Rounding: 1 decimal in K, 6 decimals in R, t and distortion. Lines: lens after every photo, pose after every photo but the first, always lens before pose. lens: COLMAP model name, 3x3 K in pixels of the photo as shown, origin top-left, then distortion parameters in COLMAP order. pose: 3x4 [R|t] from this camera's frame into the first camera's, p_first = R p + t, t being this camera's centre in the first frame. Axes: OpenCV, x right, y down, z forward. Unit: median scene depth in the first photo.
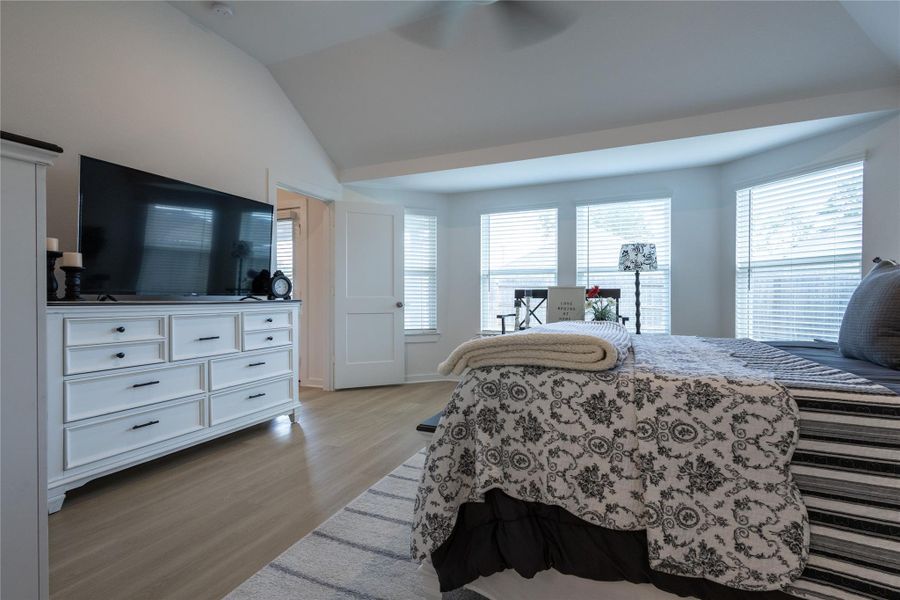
lens RADIAL K [[411.4, 0, 452.2], [0, 411.4, 299.9], [0, 0, 1]] dist [0.008455, -0.001009]
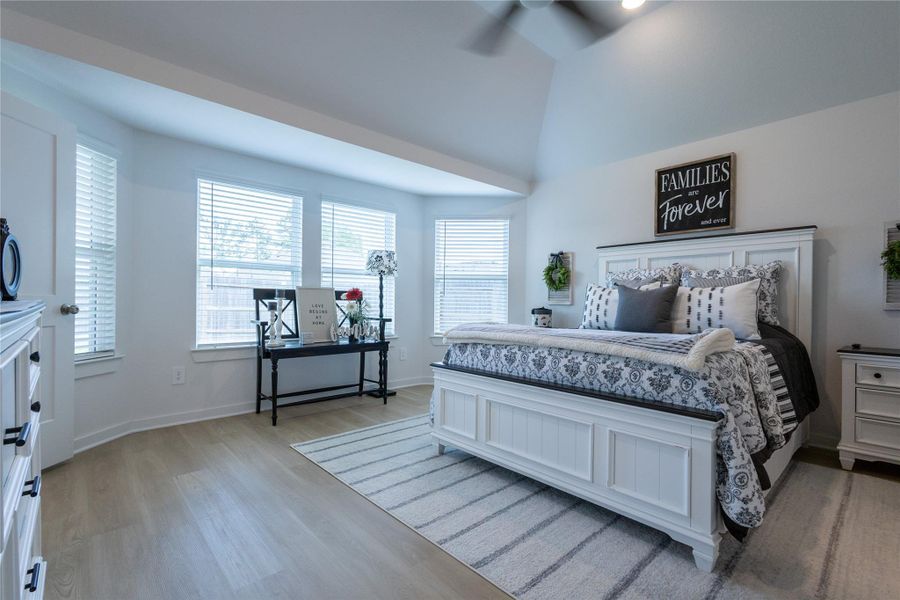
lens RADIAL K [[411.4, 0, 454.0], [0, 411.4, 304.0], [0, 0, 1]] dist [0.008455, -0.001009]
pose [[0.425653, 0.000517, 0.904886, -0.407570], [-0.008409, 0.999959, 0.003385, -0.001107], [-0.904847, -0.009050, 0.425640, 0.336730]]
